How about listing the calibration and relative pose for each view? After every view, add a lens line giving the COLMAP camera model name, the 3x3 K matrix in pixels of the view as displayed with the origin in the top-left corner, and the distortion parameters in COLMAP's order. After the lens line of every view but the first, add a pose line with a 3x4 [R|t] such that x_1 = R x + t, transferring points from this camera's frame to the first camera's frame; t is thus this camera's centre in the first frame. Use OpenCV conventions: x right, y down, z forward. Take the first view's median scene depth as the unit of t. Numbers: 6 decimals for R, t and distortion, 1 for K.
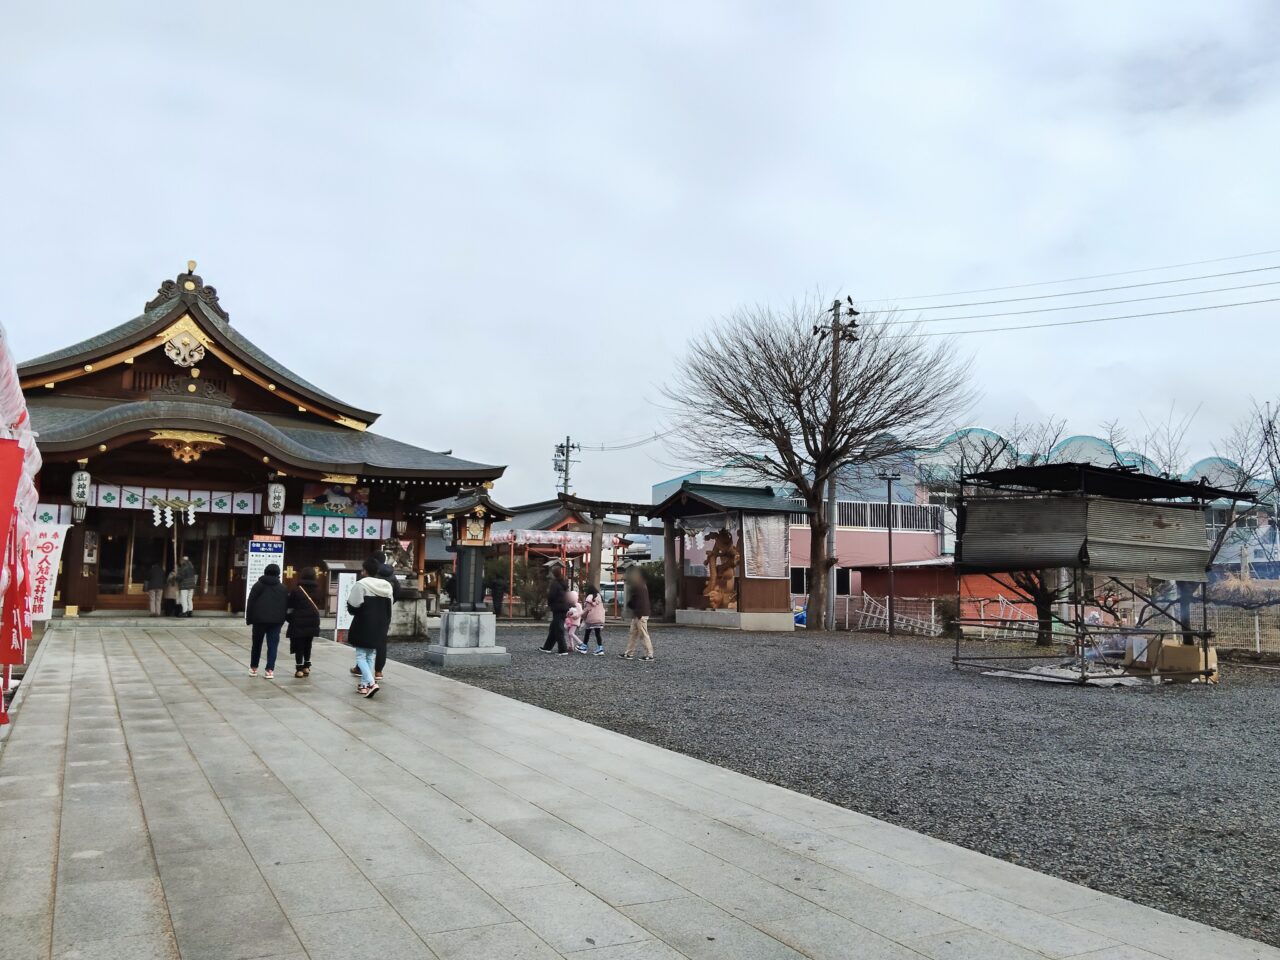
lens RADIAL K [[1036.8, 0, 643.9], [0, 1036.8, 473.7], [0, 0, 1]] dist [0.101373, -0.177290]
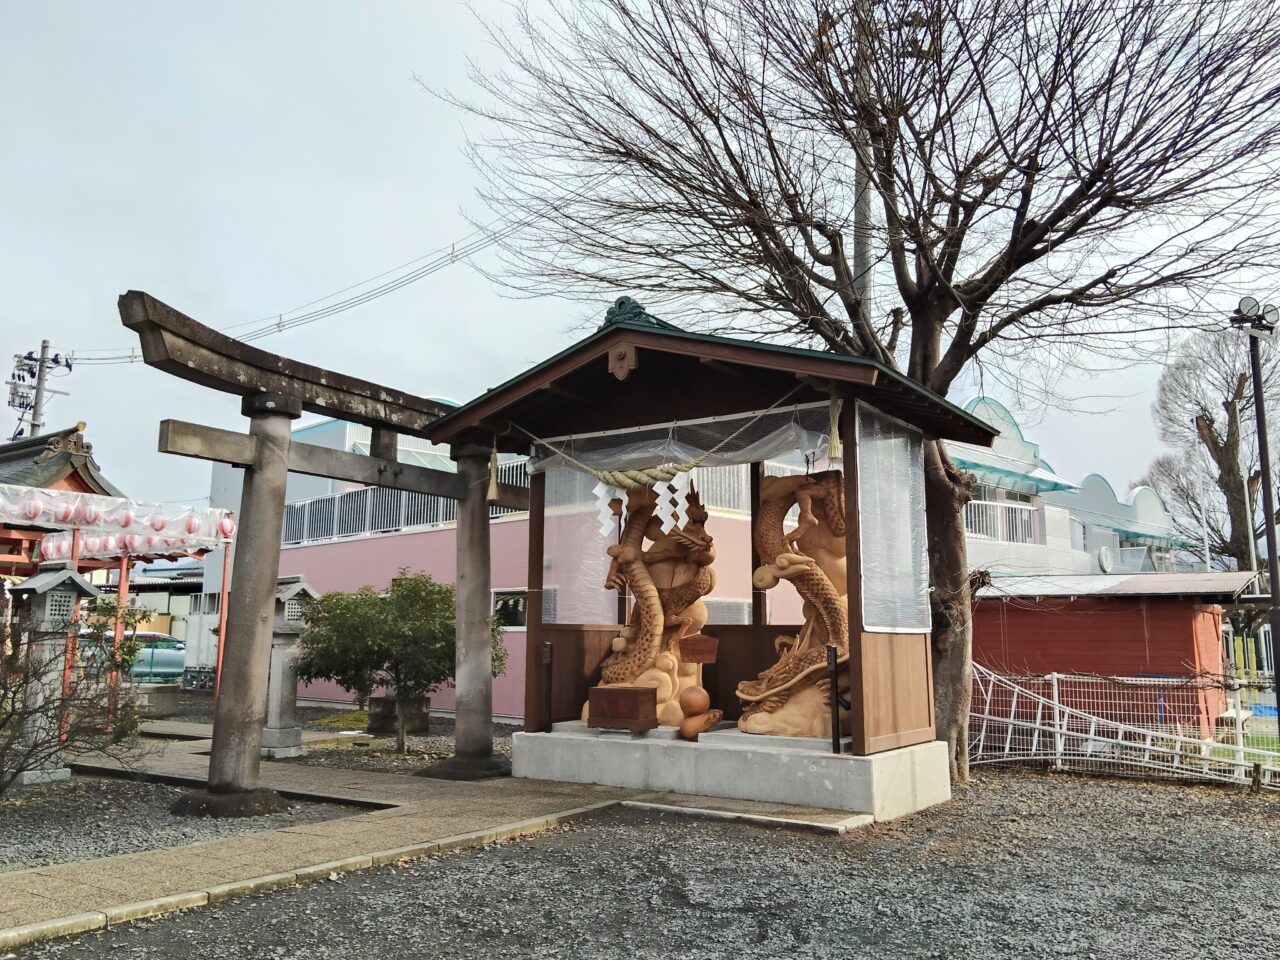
lens RADIAL K [[994.1, 0, 640.0], [0, 994.1, 480.0], [0, 0, 1]] dist [0.088500, -0.151843]
pose [[0.872714, 0.064521, 0.483949, -0.104808], [-0.046529, 0.997709, -0.049111, 0.081776], [-0.486009, 0.020343, 0.873717, 0.862898]]
